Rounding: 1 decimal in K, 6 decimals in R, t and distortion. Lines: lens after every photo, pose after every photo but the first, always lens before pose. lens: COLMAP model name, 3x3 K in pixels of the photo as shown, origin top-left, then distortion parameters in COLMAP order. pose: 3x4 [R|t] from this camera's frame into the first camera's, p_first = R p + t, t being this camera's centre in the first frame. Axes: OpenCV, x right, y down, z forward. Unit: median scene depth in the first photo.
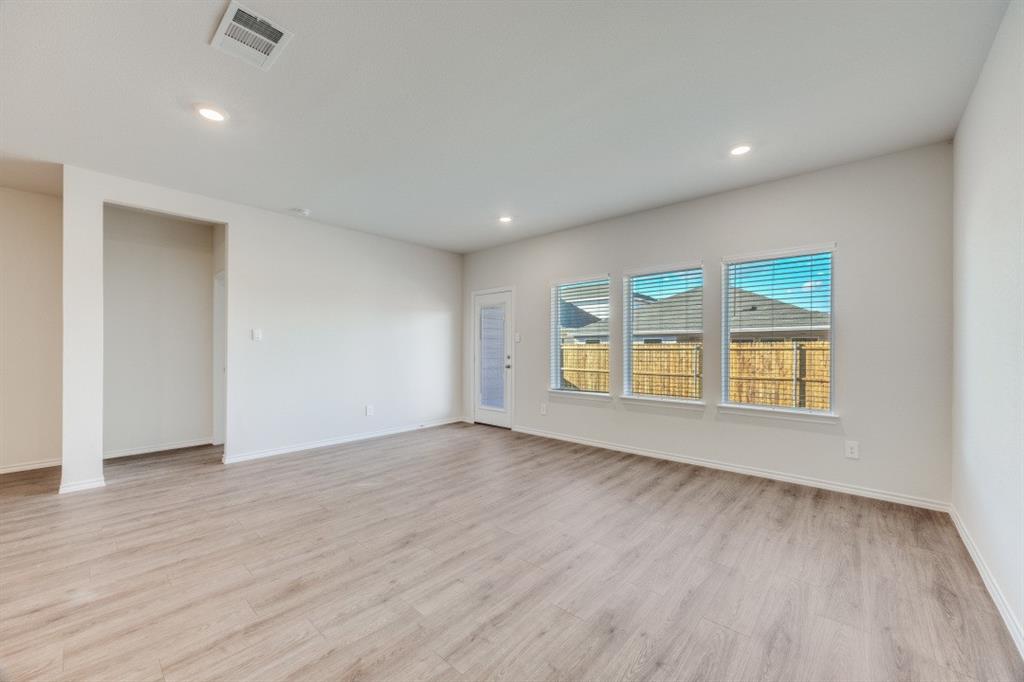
lens RADIAL K [[406.9, 0, 508.7], [0, 406.9, 345.1], [0, 0, 1]] dist [-0.001938, -0.000122]
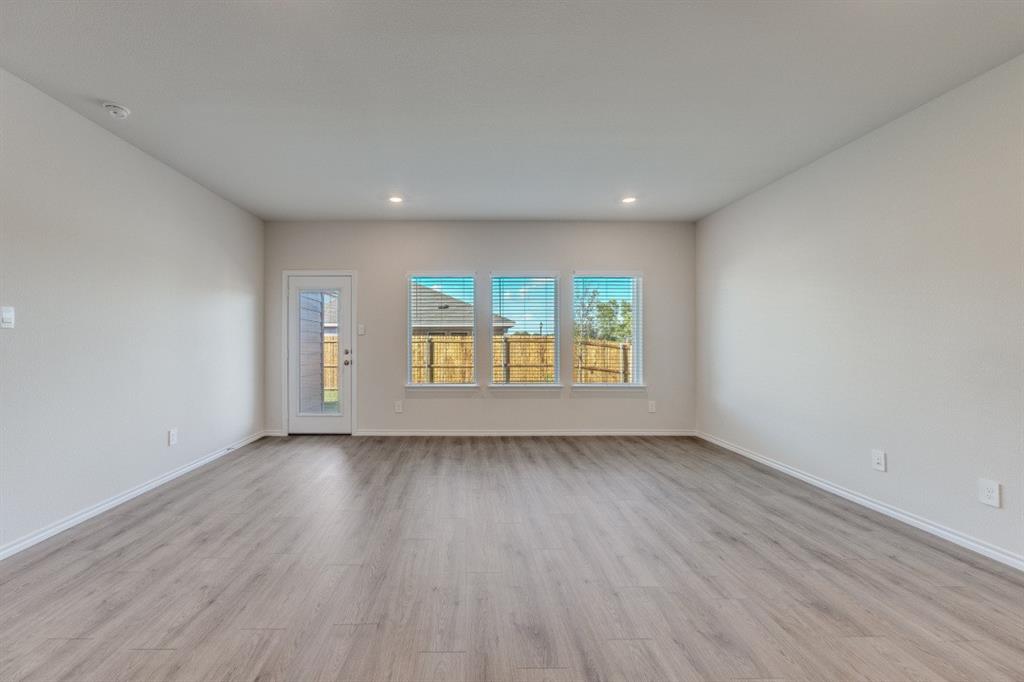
lens RADIAL K [[406.9, 0, 508.7], [0, 406.9, 345.1], [0, 0, 1]] dist [-0.001938, -0.000122]
pose [[0.733498, -0.009914, 0.679620, -0.345296], [-0.002379, 0.999850, 0.017154, -0.001474], [-0.679688, -0.014199, 0.733364, 0.132342]]
